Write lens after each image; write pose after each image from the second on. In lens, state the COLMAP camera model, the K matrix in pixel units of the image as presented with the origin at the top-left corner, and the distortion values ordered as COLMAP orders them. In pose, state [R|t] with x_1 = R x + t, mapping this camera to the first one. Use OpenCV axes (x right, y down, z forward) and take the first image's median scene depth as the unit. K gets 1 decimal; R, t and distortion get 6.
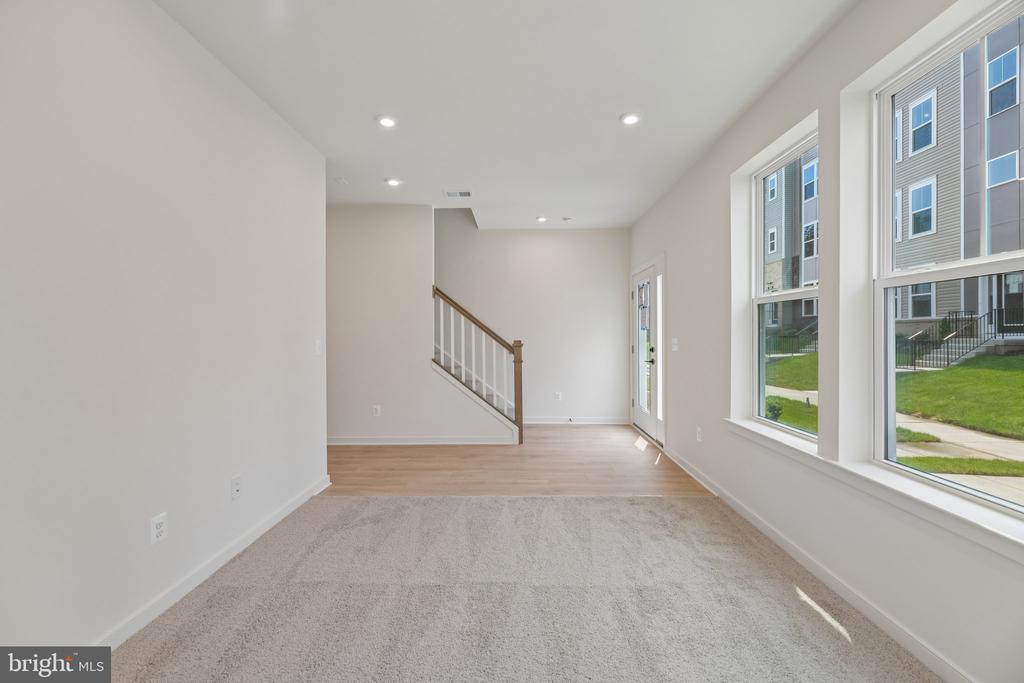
lens RADIAL K [[412.0, 0, 512.8], [0, 412.0, 336.9], [0, 0, 1]] dist [0.021359, -0.000053]
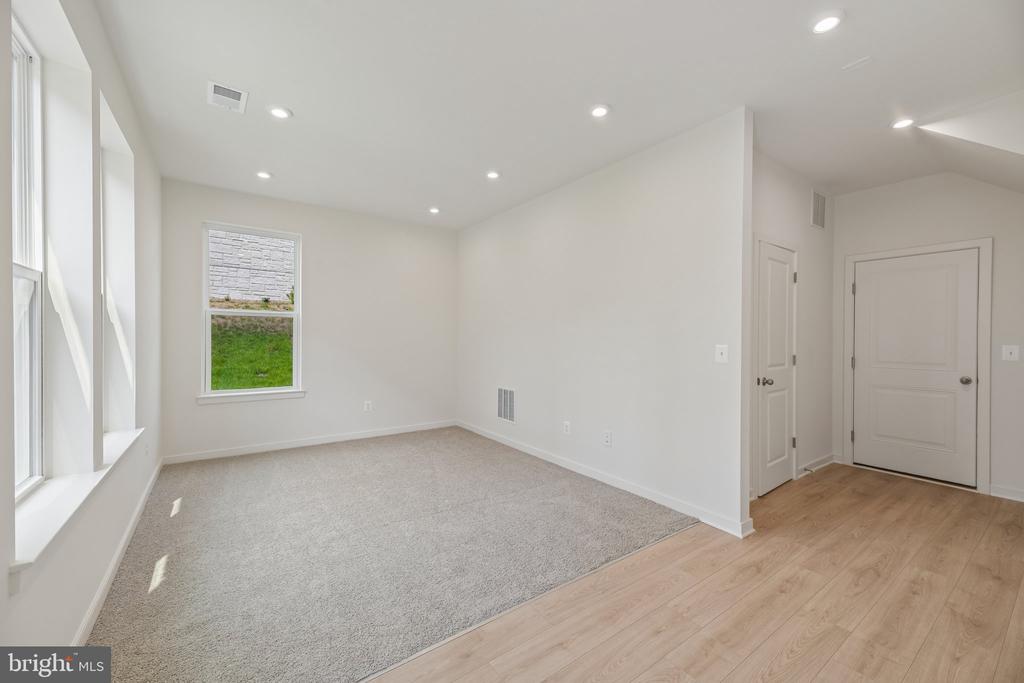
lens RADIAL K [[412.0, 0, 512.8], [0, 412.0, 336.9], [0, 0, 1]] dist [0.021359, -0.000053]
pose [[-0.803922, -0.002230, -0.594731, 0.386798], [-0.005792, 0.999975, 0.004079, -0.010080], [0.594707, 0.006724, -0.803914, 1.530733]]
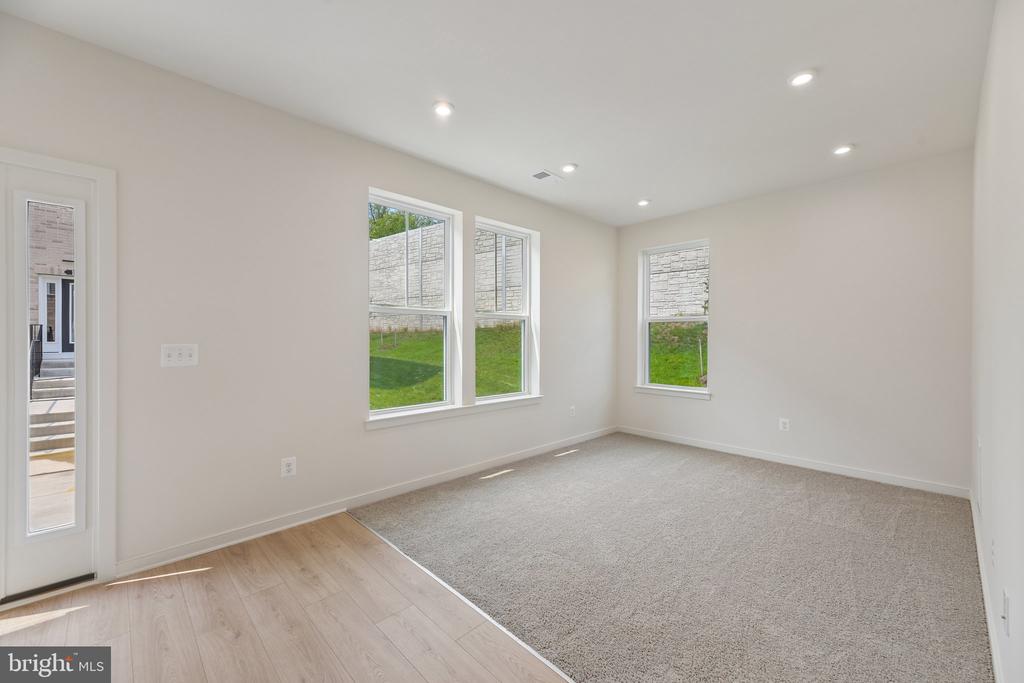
lens RADIAL K [[412.0, 0, 512.8], [0, 412.0, 336.9], [0, 0, 1]] dist [0.021359, -0.000053]
pose [[-0.702961, 0.007615, 0.711188, -0.467891], [0.005600, 0.999971, -0.005171, -0.006947], [-0.711207, 0.000348, -0.702983, 1.435897]]
